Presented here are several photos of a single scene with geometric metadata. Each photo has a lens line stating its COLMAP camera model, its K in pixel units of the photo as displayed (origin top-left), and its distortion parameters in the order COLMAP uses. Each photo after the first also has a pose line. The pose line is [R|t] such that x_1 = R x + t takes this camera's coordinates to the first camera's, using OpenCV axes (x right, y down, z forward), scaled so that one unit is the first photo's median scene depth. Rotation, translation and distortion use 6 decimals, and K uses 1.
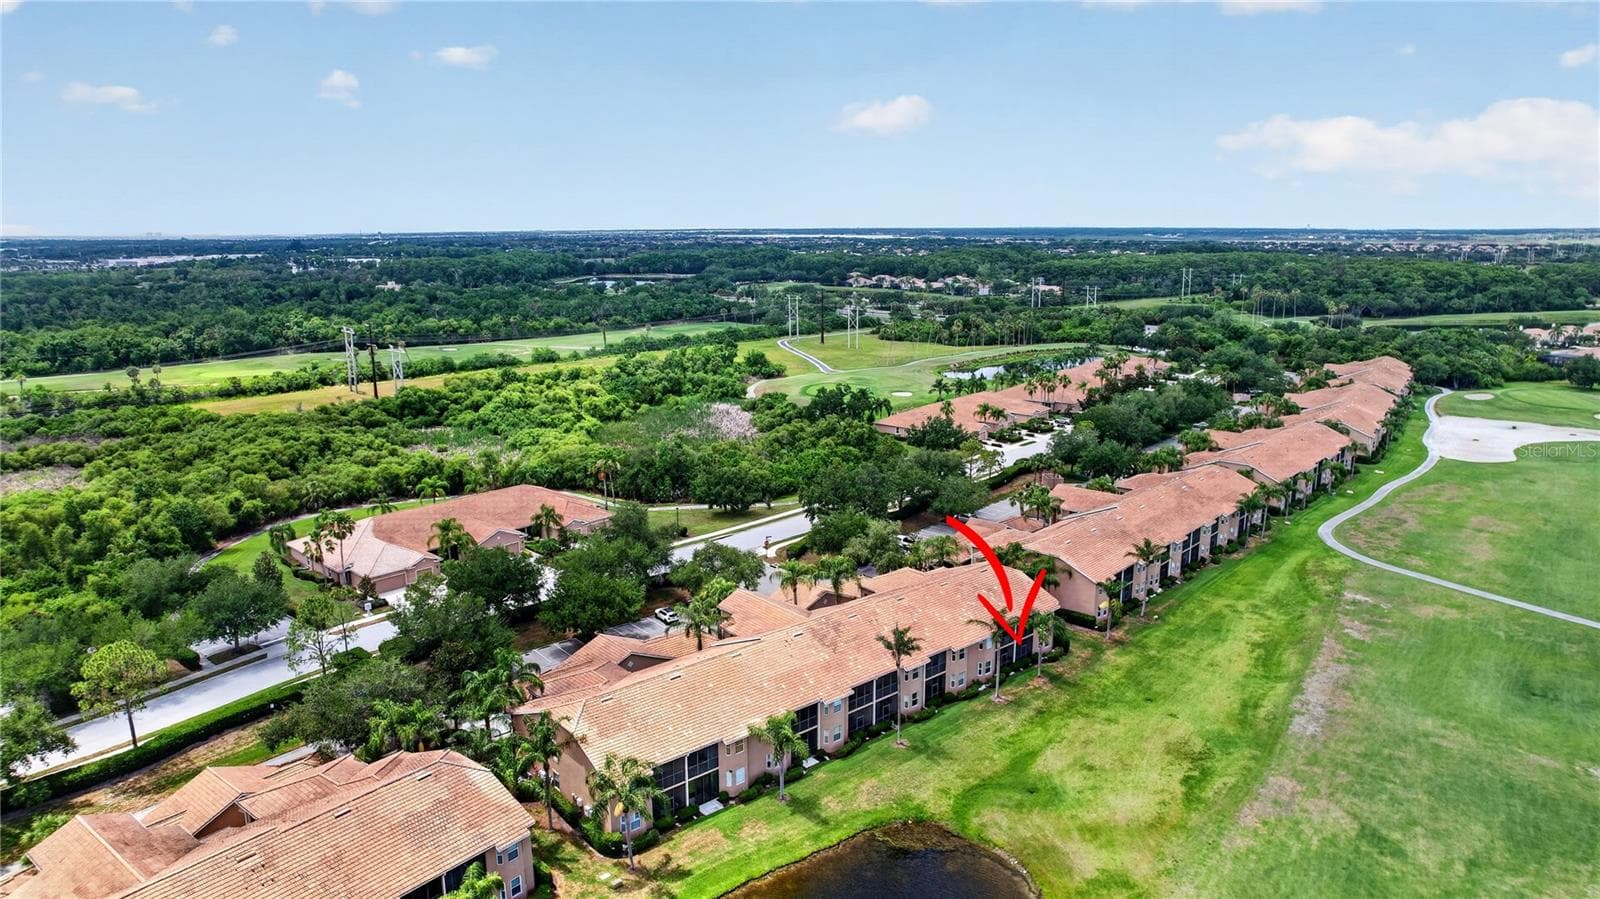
lens RADIAL K [[1013.5, 0, 803.7], [0, 1013.5, 446.5], [0, 0, 1]] dist [-0.034391, 0.017346]
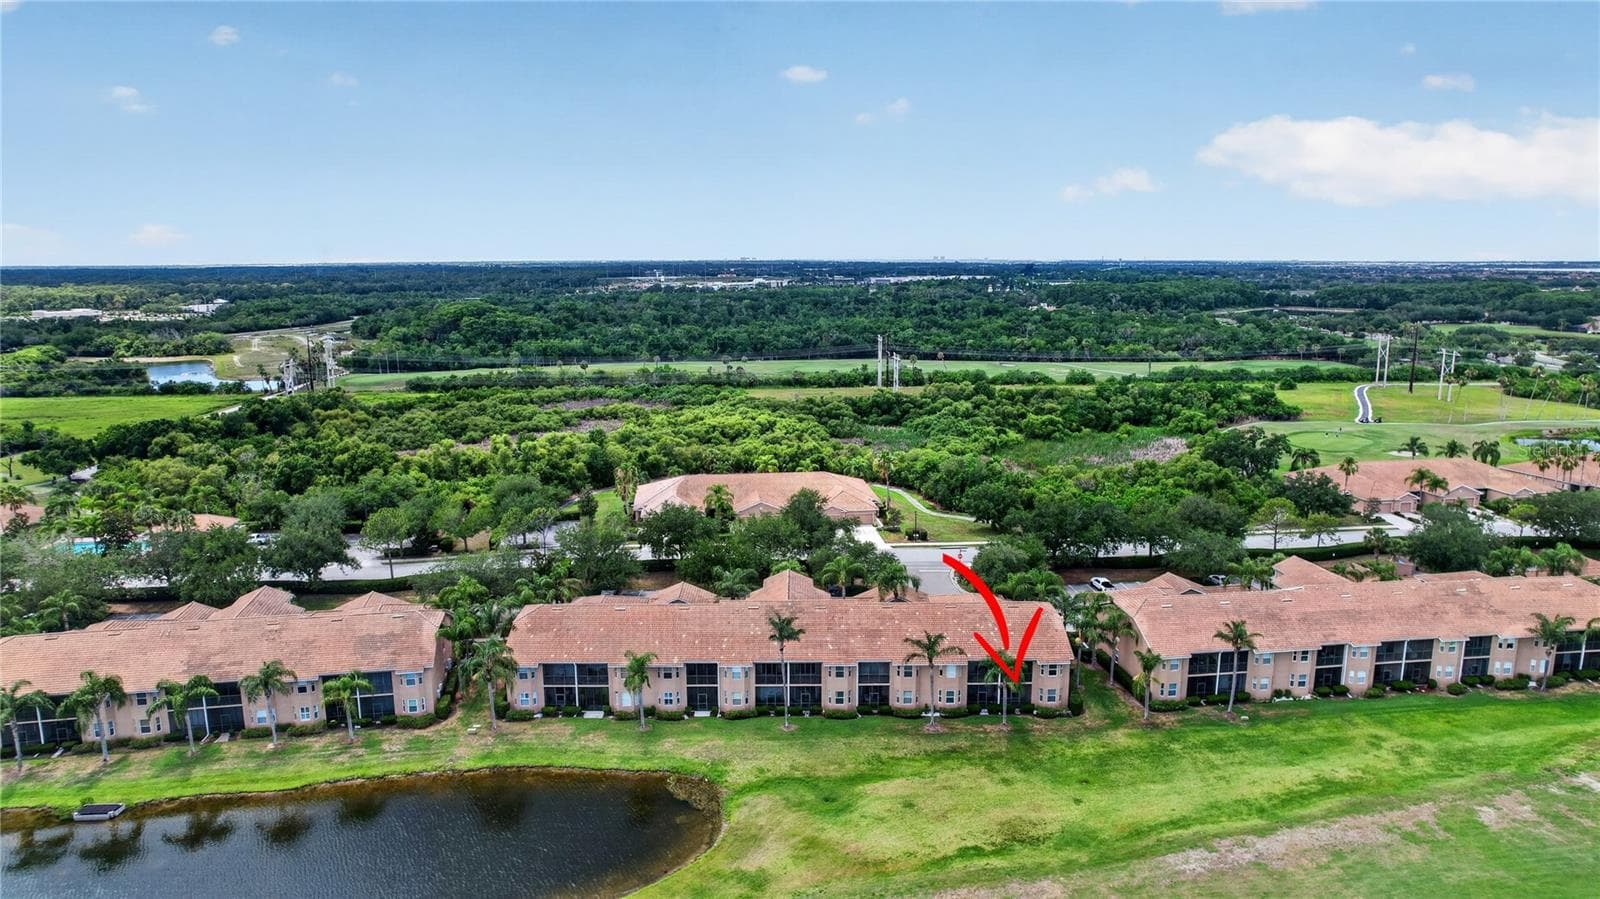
lens RADIAL K [[1013.5, 0, 799.1], [0, 1013.5, 450.9], [0, 0, 1]] dist [-0.034391, 0.017346]
pose [[0.765911, 0.125206, -0.630637, 0.532564], [-0.139655, 0.989835, 0.026909, -0.015318], [0.627596, 0.067461, 0.775611, 0.123728]]
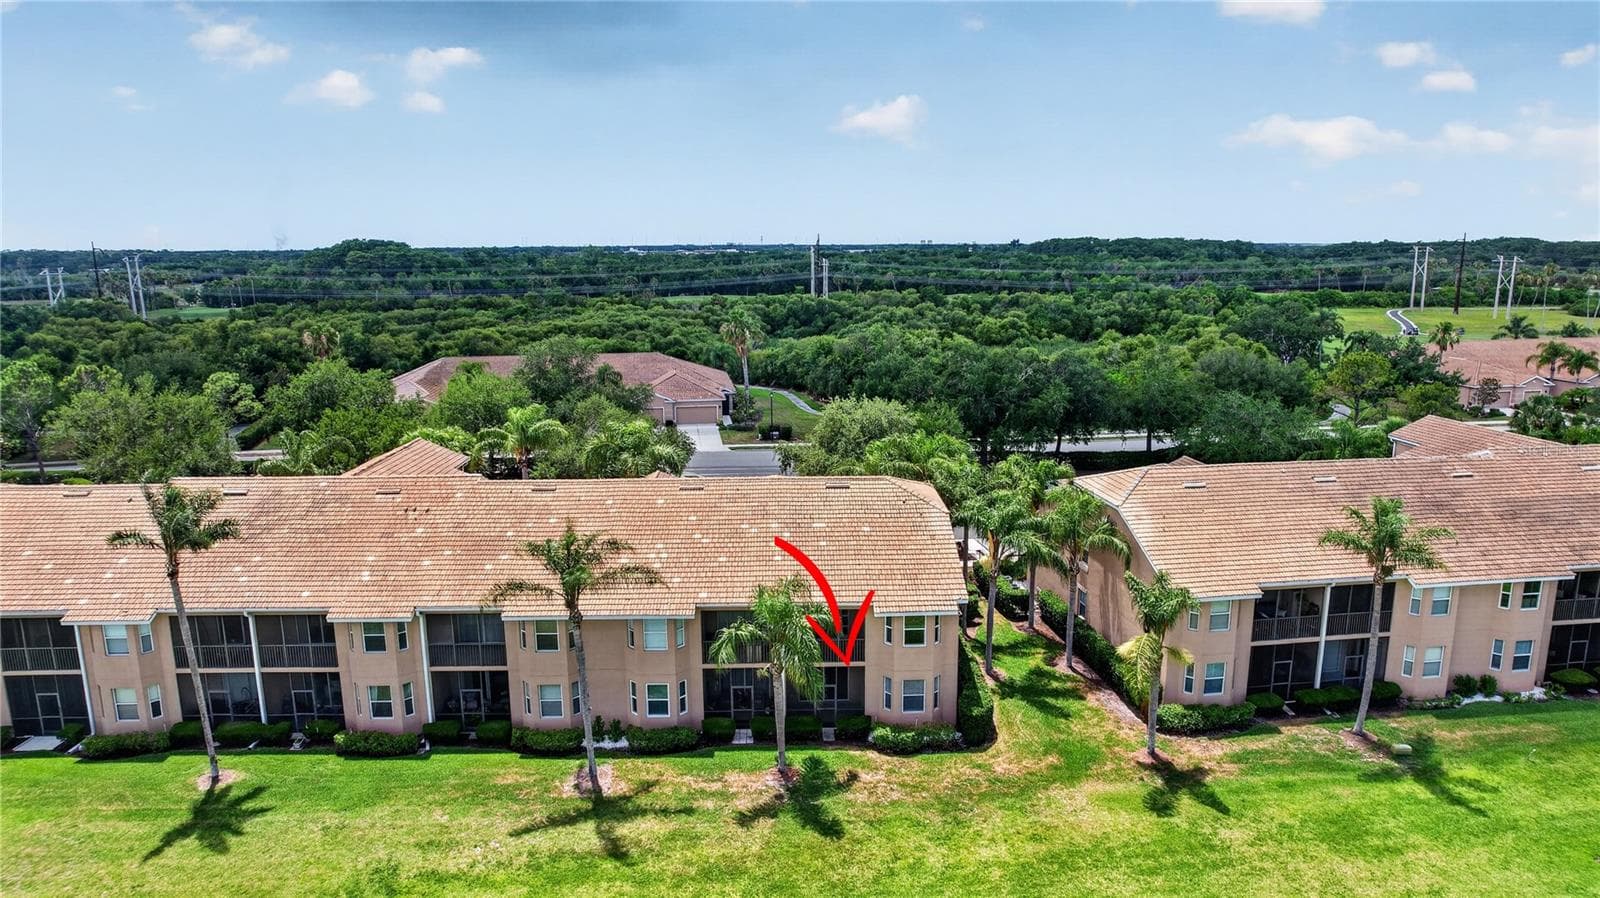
lens RADIAL K [[1013.5, 0, 800.9], [0, 1013.5, 456.5], [0, 0, 1]] dist [-0.034391, 0.017346]
pose [[0.774284, 0.133138, -0.618675, 0.368147], [-0.136289, 0.989760, 0.042427, 0.085381], [0.617989, 0.051468, 0.784500, 0.598906]]
